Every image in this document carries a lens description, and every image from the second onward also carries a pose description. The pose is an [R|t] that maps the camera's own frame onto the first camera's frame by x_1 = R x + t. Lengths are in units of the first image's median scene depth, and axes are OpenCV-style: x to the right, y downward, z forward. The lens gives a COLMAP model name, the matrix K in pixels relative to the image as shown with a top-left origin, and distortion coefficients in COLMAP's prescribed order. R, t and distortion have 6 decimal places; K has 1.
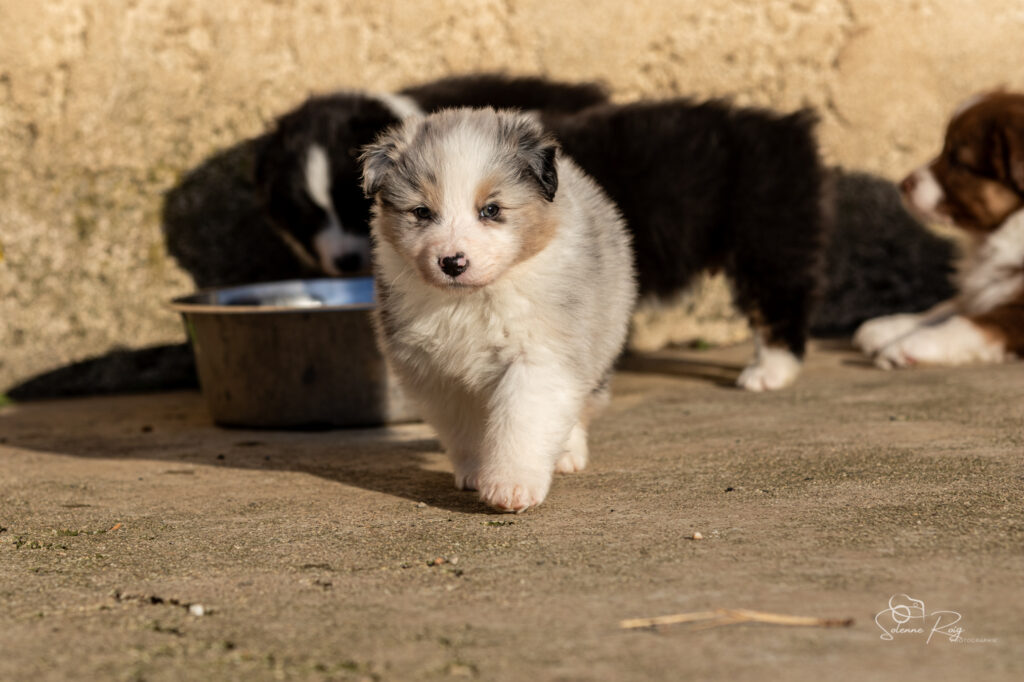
lens RADIAL K [[6321.2, 0, 512.0], [0, 6321.2, 341.0], [0, 0, 1]] dist [0.159259, 17.634958]
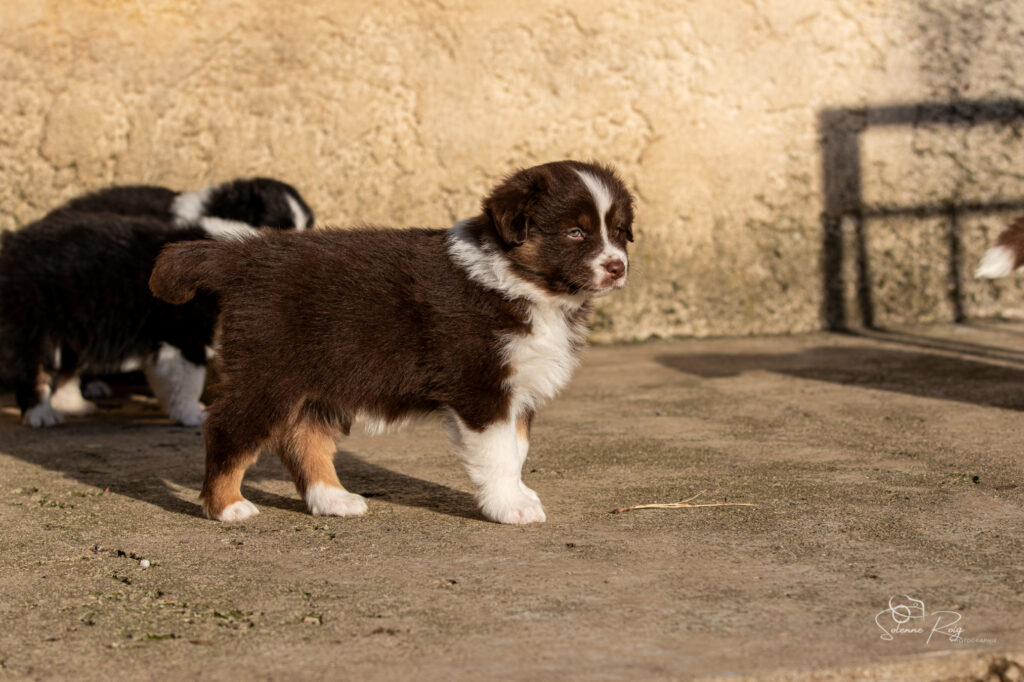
lens RADIAL K [[4053.2, 0, 512.0], [0, 4053.2, 341.0], [0, 0, 1]] dist [-0.188091, 1.311201]
pose [[0.999873, 0.015664, -0.003094, 0.029278], [-0.015608, 0.999727, 0.017404, -0.020760], [0.003366, -0.017354, 0.999844, 0.062404]]
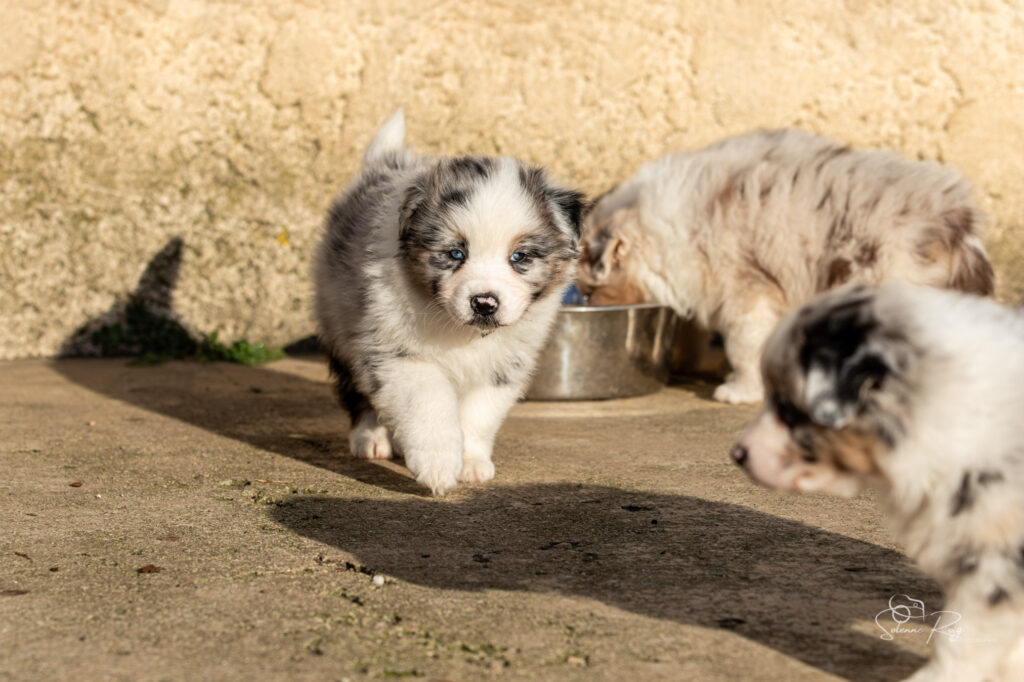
lens RADIAL K [[4503.9, 0, 512.0], [0, 4503.9, 341.0], [0, 0, 1]] dist [-0.131583, 2.644560]
pose [[0.996745, 0.062201, -0.051297, 0.015160], [-0.060753, 0.997722, 0.029312, -0.025770], [0.053004, -0.026100, 0.998253, 0.097629]]
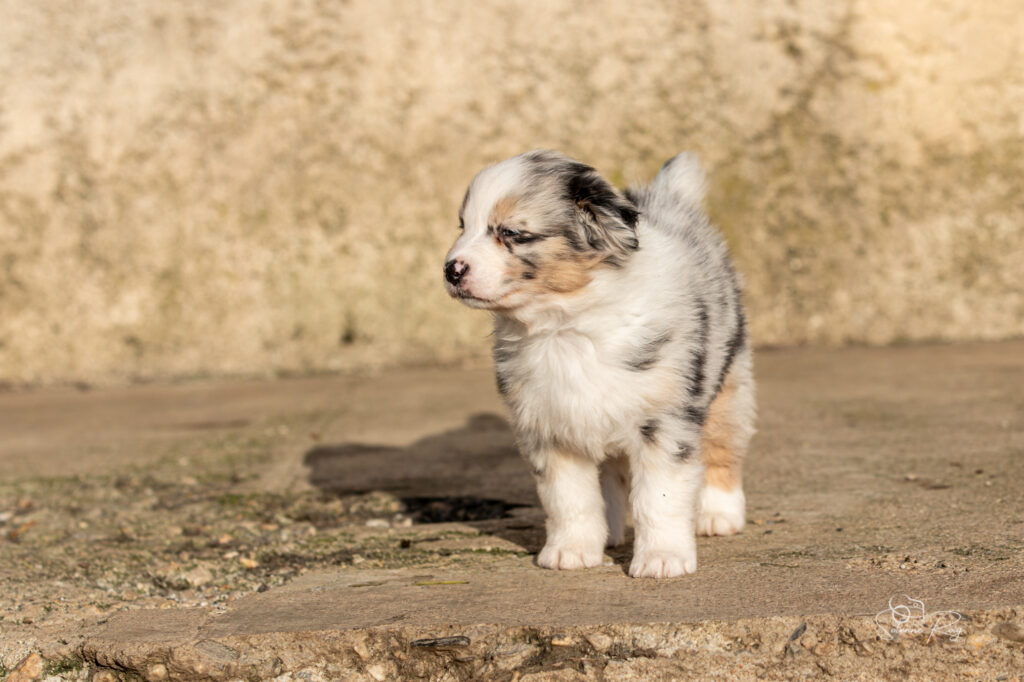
lens RADIAL K [[4503.9, 0, 512.0], [0, 4503.9, 341.0], [0, 0, 1]] dist [-0.131583, 2.644560]
pose [[0.952425, 0.021531, -0.304012, 0.076337], [-0.018222, 0.999740, 0.013716, 0.002711], [0.304228, -0.007523, 0.952570, -0.000047]]
